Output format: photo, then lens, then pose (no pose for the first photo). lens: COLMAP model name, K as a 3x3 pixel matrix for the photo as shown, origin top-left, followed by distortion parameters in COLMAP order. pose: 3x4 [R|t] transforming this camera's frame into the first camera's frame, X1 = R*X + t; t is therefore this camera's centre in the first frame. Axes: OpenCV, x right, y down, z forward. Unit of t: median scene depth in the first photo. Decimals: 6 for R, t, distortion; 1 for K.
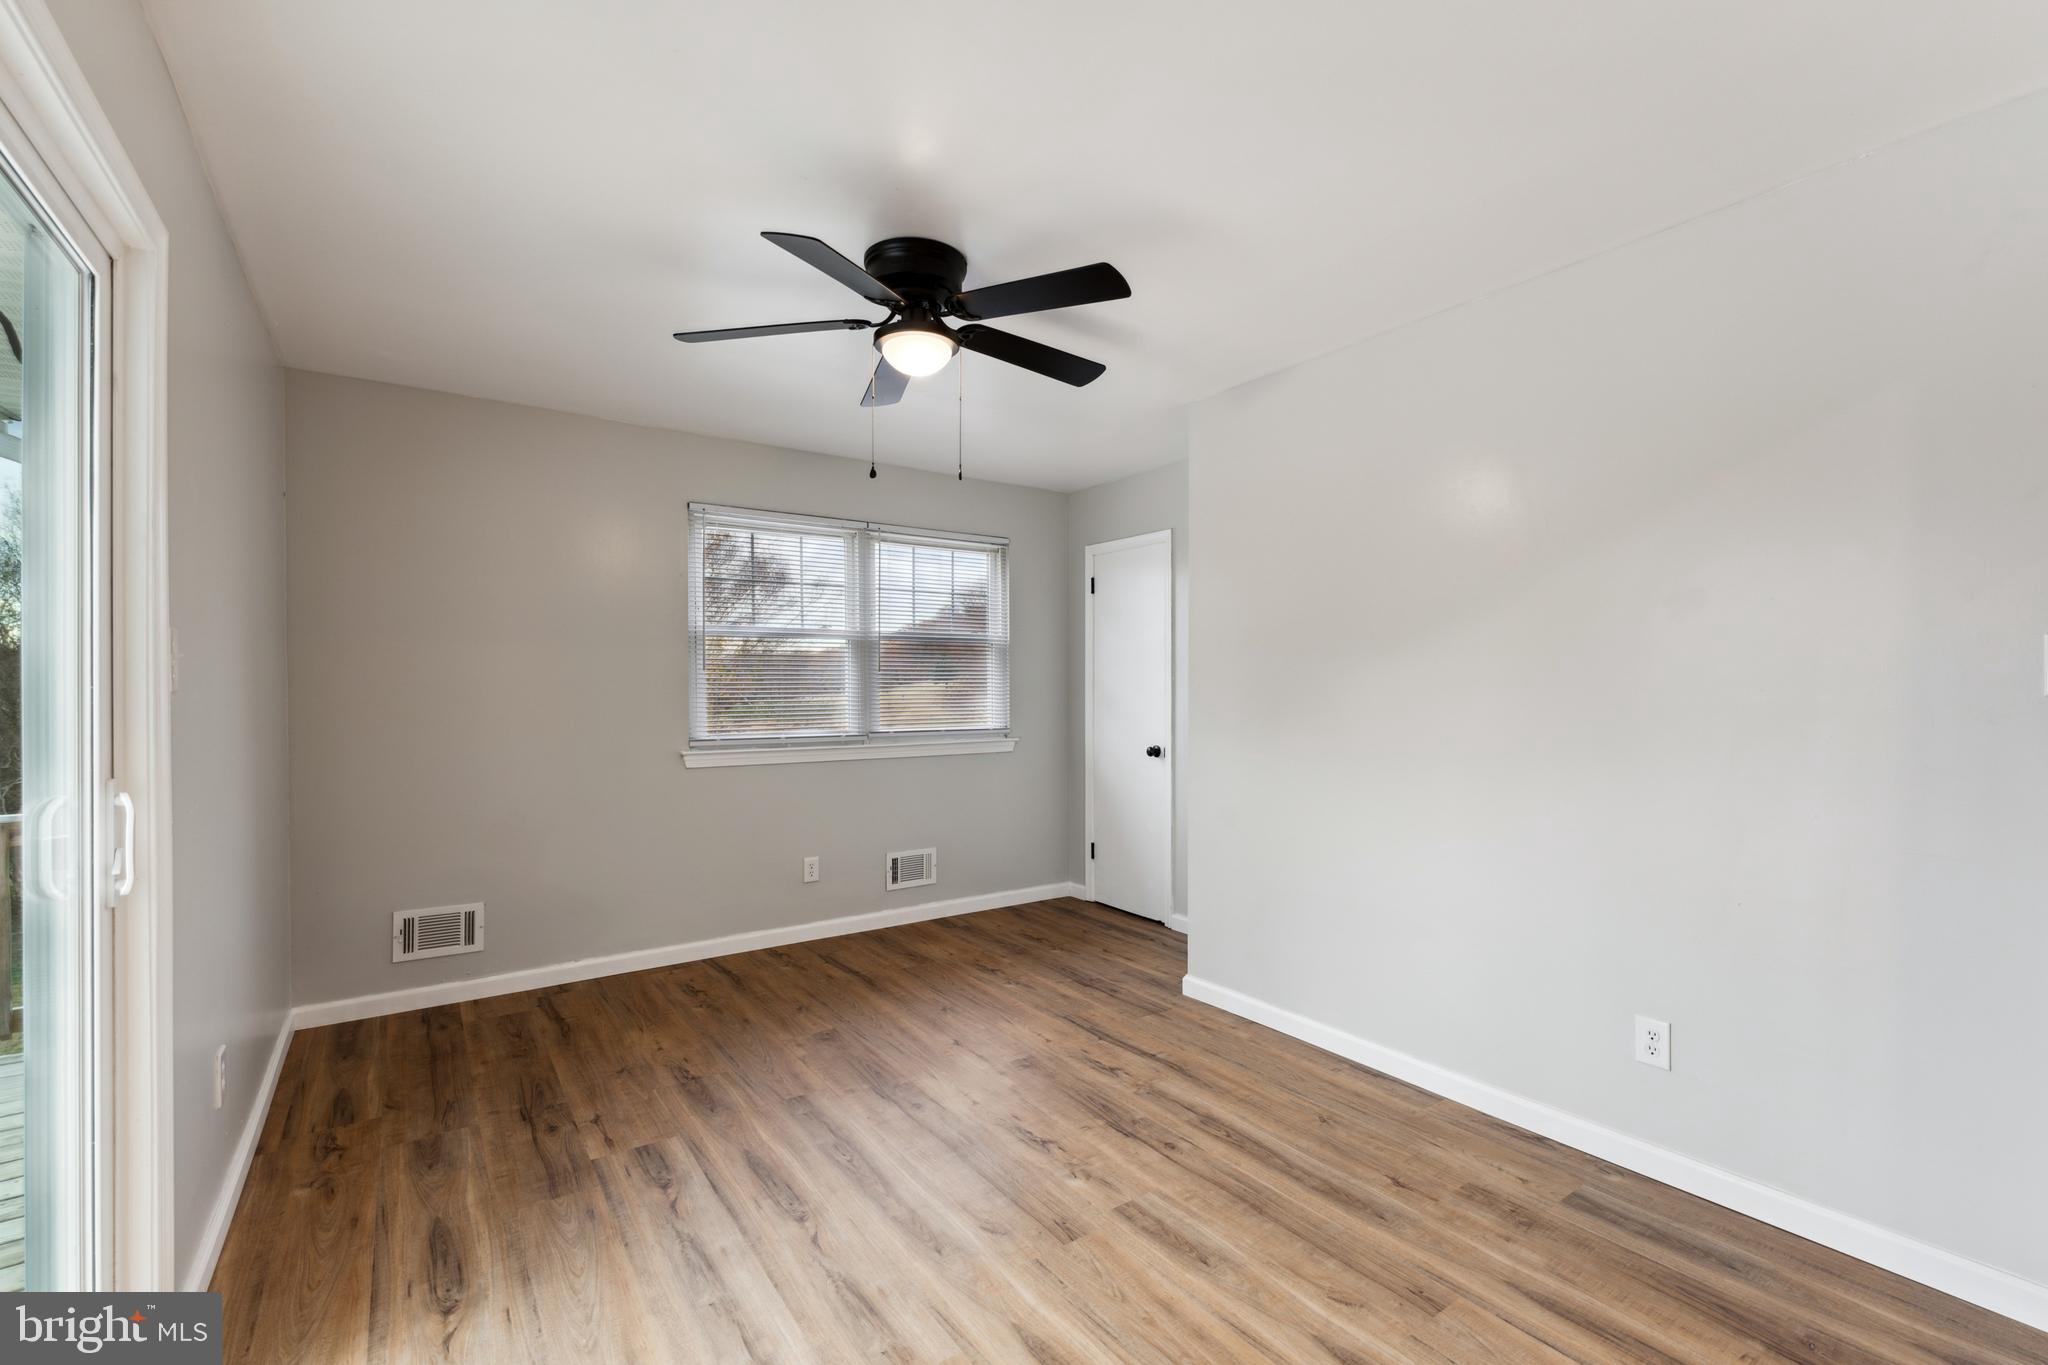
lens RADIAL K [[894.7, 0, 1075.9], [0, 894.7, 686.3], [0, 0, 1]] dist [0.001237, -0.000050]
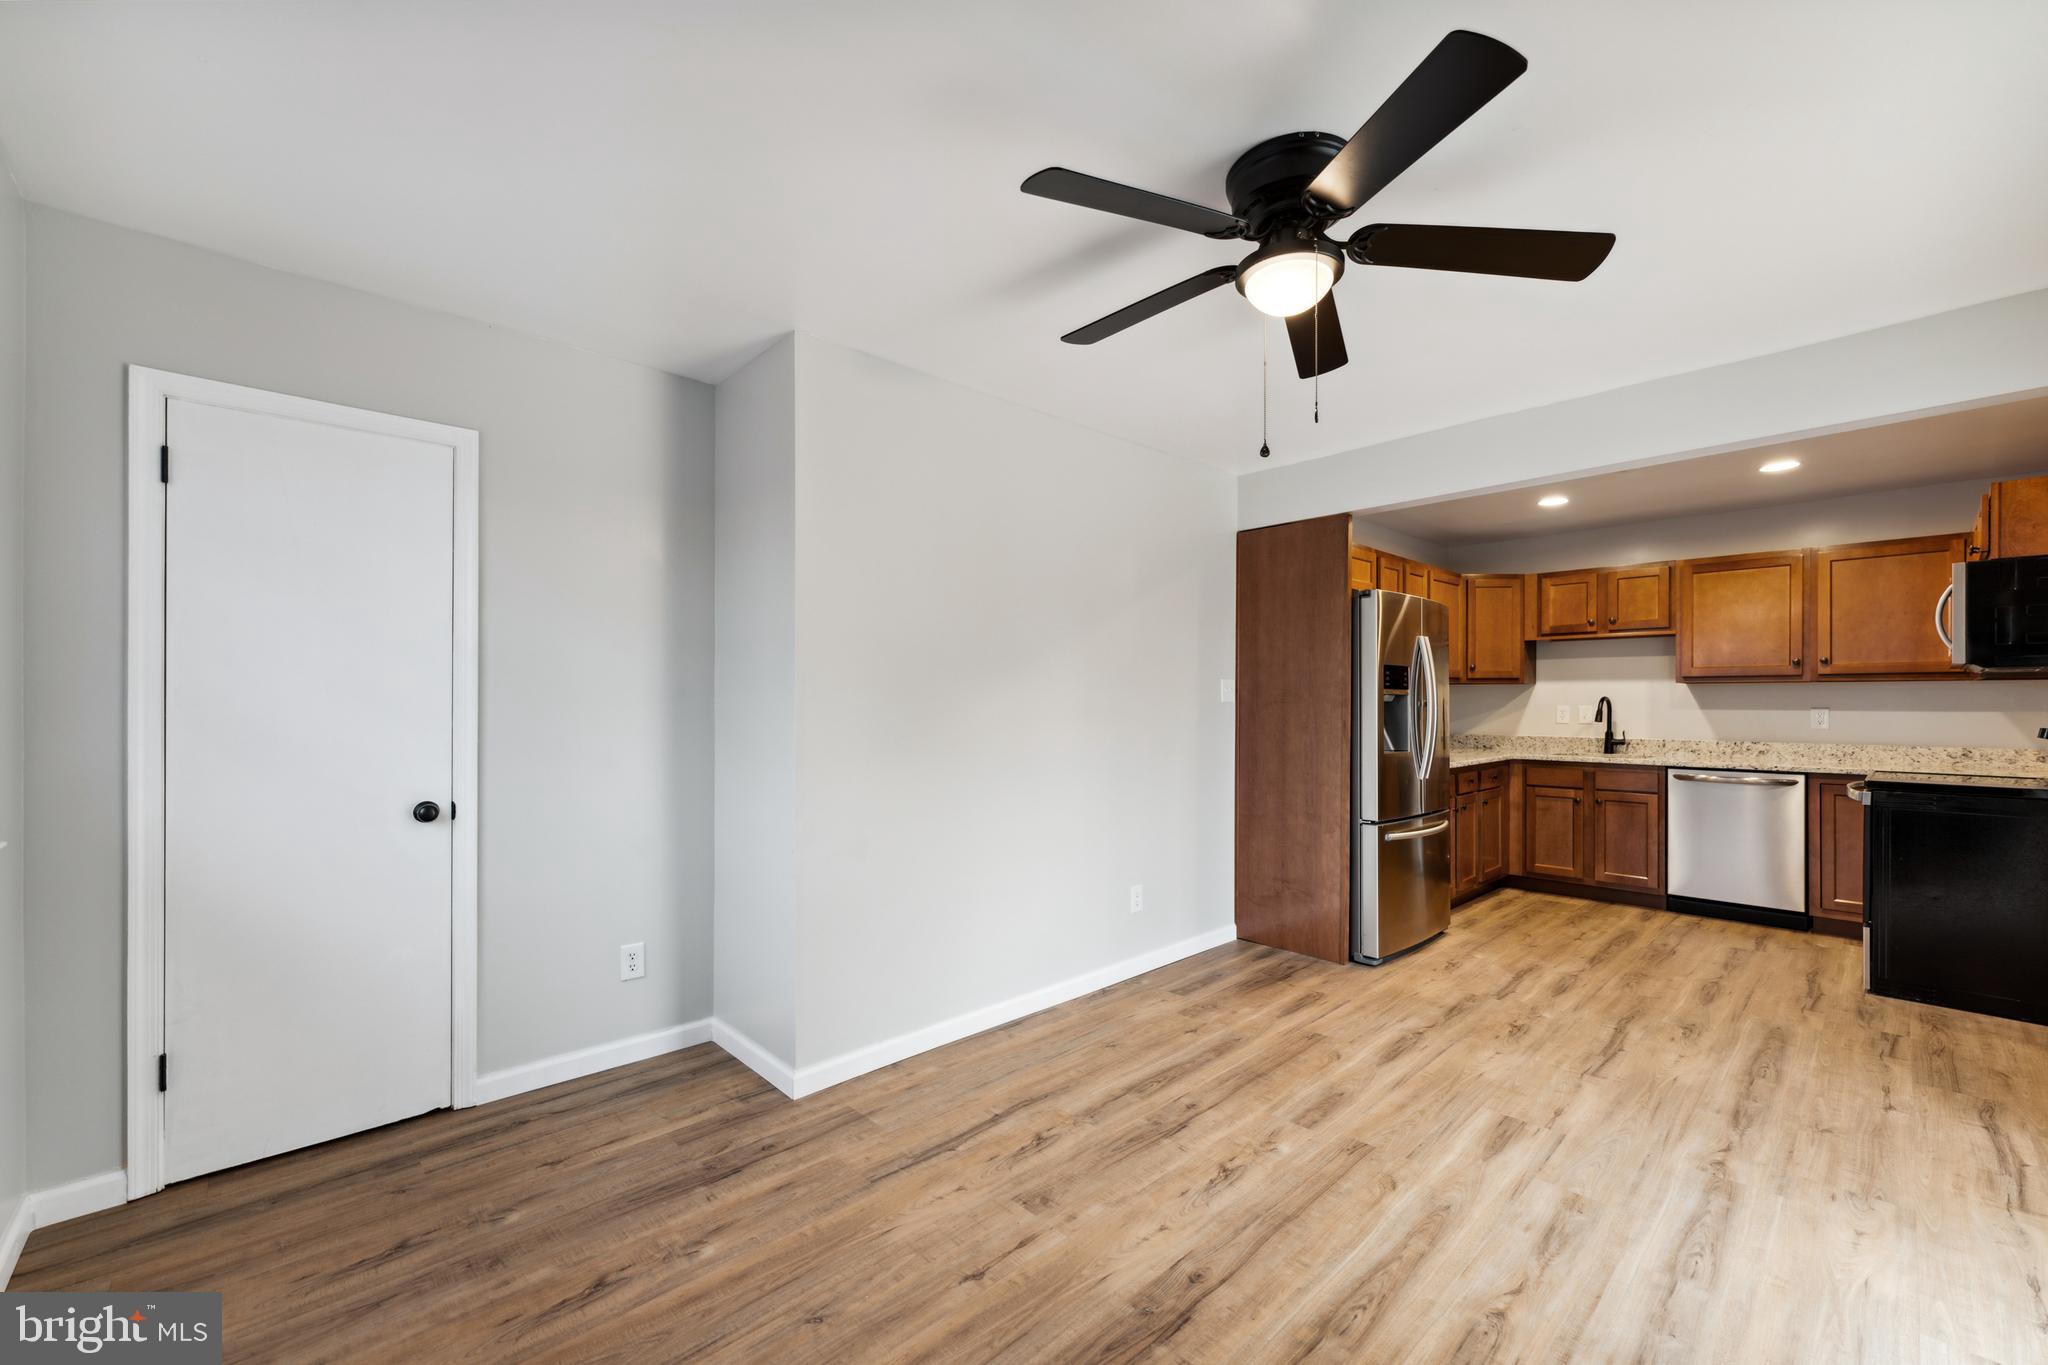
lens RADIAL K [[802.2, 0, 1040.2], [0, 802.2, 696.6], [0, 0, 1]] dist [0.002720, 0.000090]
pose [[-0.108365, 0.006964, 0.994087, -0.827878], [-0.001483, 0.999973, -0.007167, 0.006576], [-0.994110, -0.002251, -0.108352, 1.222974]]
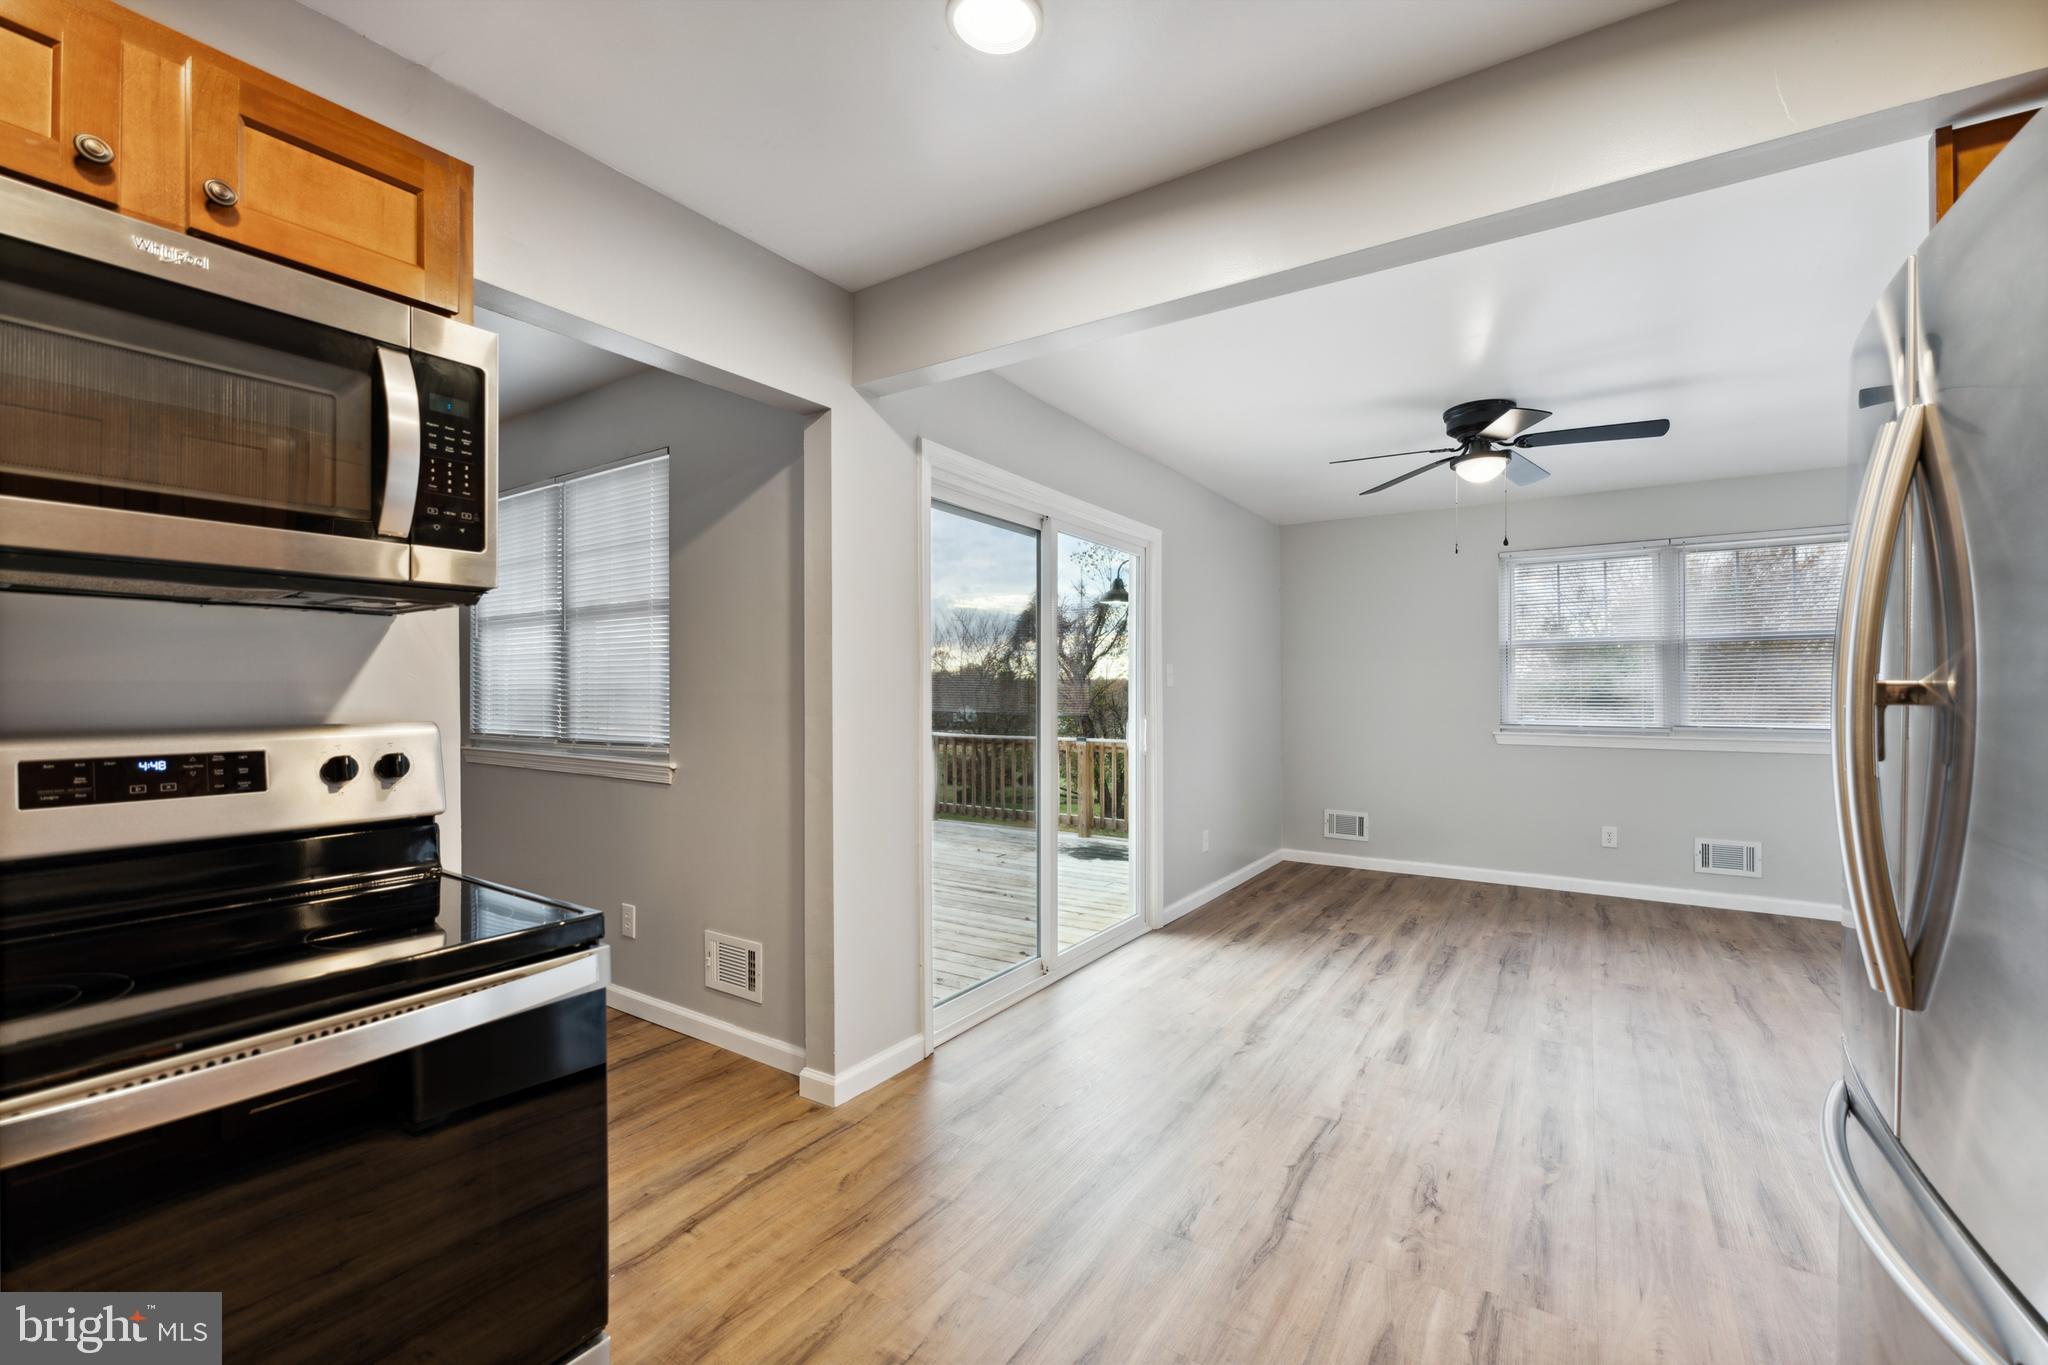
lens RADIAL K [[894.7, 0, 1014.9], [0, 894.7, 685.9], [0, 0, 1]] dist [0.001237, -0.000050]
pose [[0.335778, -0.000277, -0.941941, 0.941944], [-0.001279, 0.999999, -0.000750, 0.005811], [0.941940, 0.001456, 0.335777, -0.258224]]
